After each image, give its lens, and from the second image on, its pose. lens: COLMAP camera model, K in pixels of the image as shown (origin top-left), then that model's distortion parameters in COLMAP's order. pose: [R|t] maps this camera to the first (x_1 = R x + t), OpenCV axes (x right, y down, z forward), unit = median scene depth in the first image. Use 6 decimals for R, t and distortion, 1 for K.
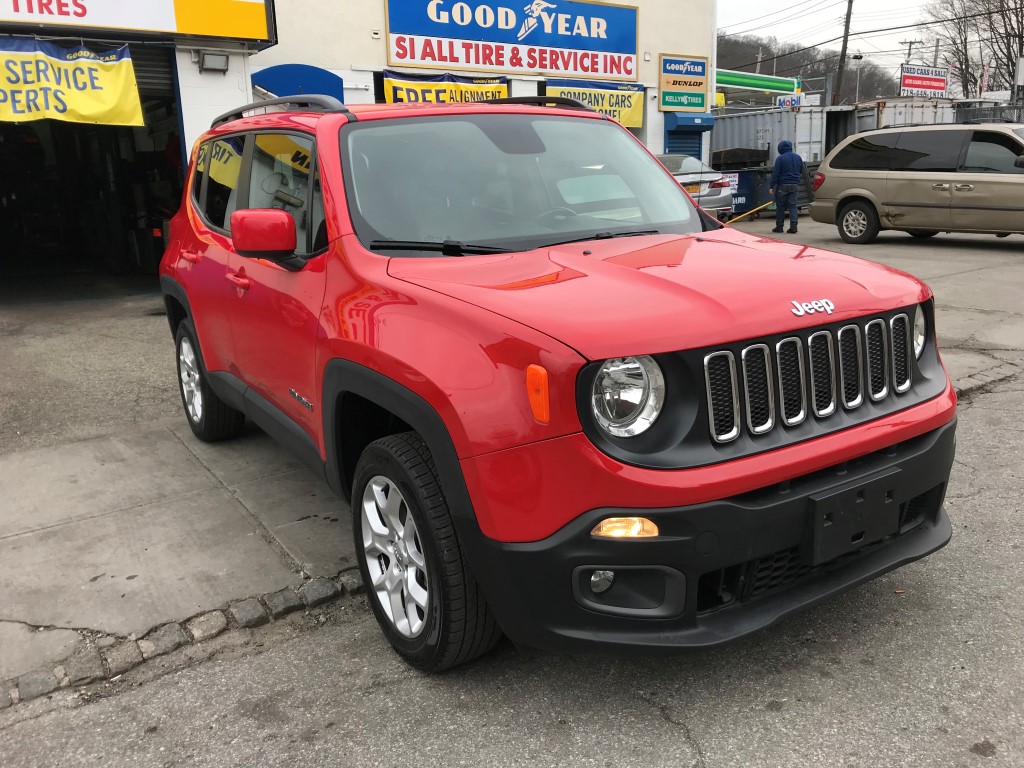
lens RADIAL K [[830.2, 0, 486.0], [0, 830.2, 382.4], [0, 0, 1]] dist [0.057812, -0.074147]
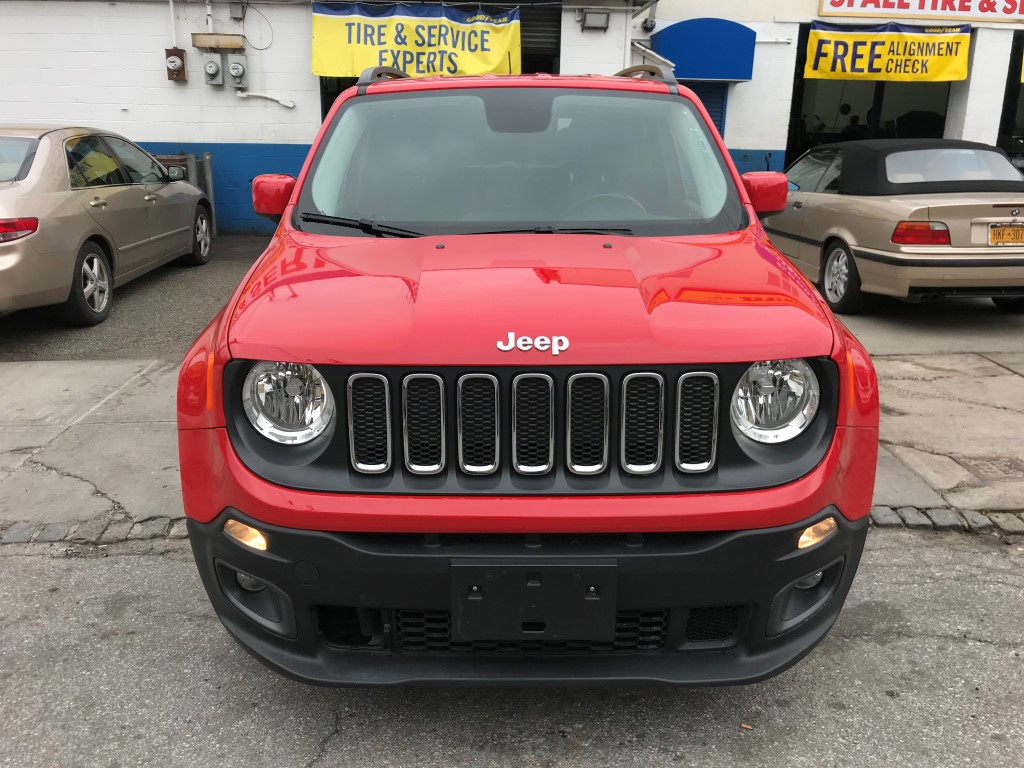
lens RADIAL K [[830.2, 0, 486.0], [0, 830.2, 382.4], [0, 0, 1]] dist [0.057812, -0.074147]
pose [[0.845876, 0.188393, -0.499001, 0.170320], [-0.163036, 0.982093, 0.094410, -0.026886], [0.507851, 0.001496, 0.861444, 0.059593]]
